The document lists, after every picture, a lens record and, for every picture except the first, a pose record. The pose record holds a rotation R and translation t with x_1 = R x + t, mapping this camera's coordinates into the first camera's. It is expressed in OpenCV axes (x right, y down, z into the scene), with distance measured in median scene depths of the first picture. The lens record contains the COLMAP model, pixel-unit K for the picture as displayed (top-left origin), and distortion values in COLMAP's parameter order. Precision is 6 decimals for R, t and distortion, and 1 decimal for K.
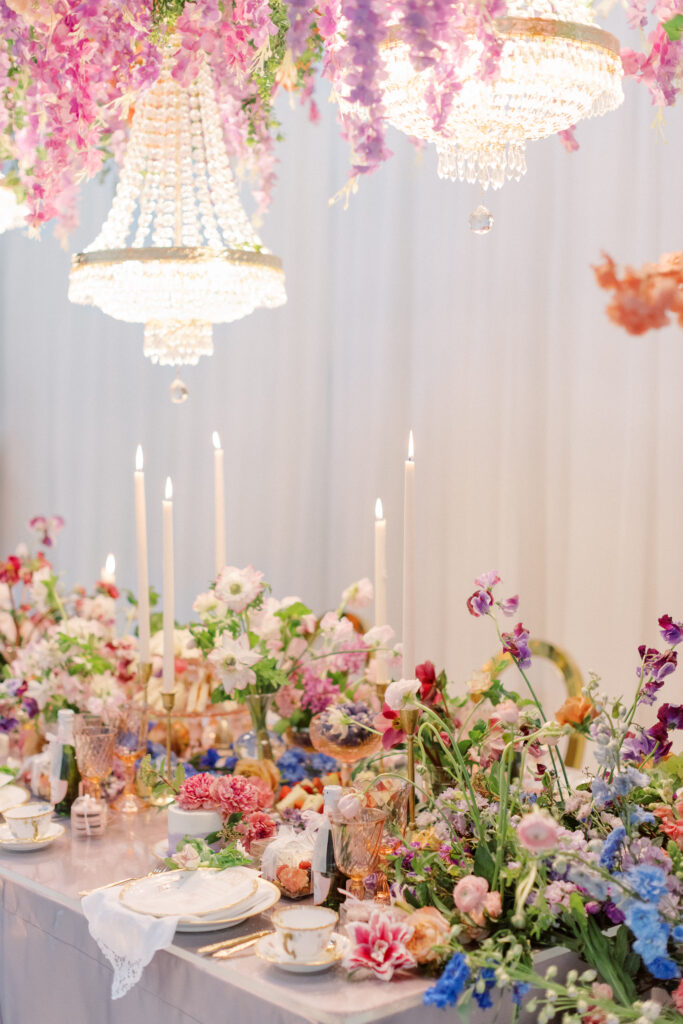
lens RADIAL K [[1572.2, 0, 341.5], [0, 1572.2, 512.0], [0, 0, 1]] dist [-0.018648, 0.049503]
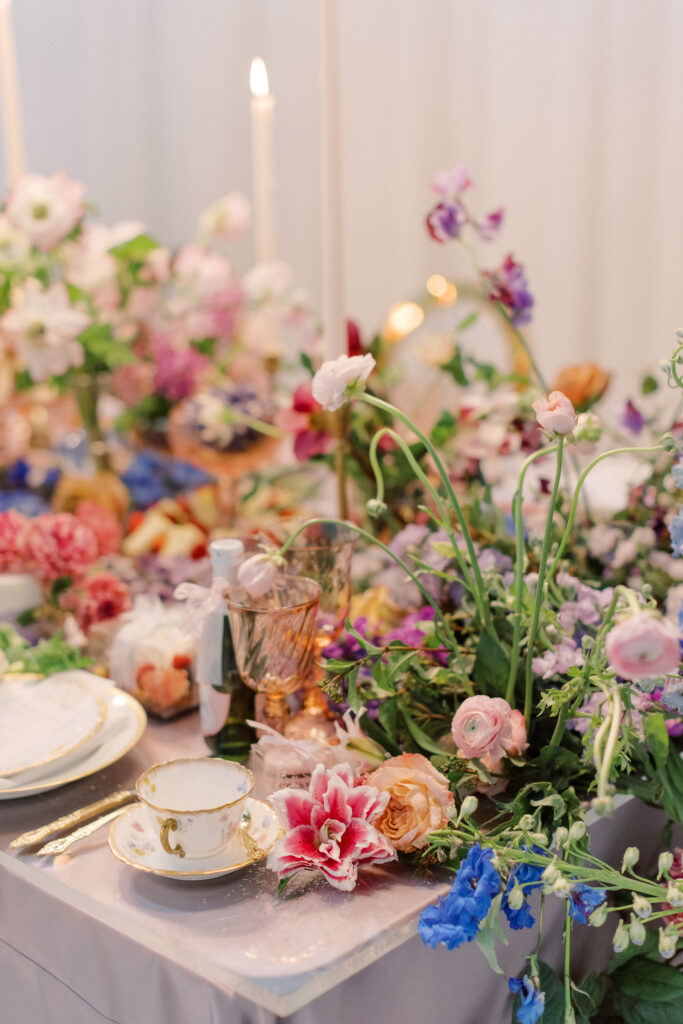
lens RADIAL K [[1572.2, 0, 341.5], [0, 1572.2, 512.0], [0, 0, 1]] dist [-0.018648, 0.049503]
pose [[0.993235, -0.047617, 0.105914, -0.024666], [0.022588, 0.973864, 0.226004, 0.032357], [-0.113907, -0.222083, 0.968351, 0.433928]]
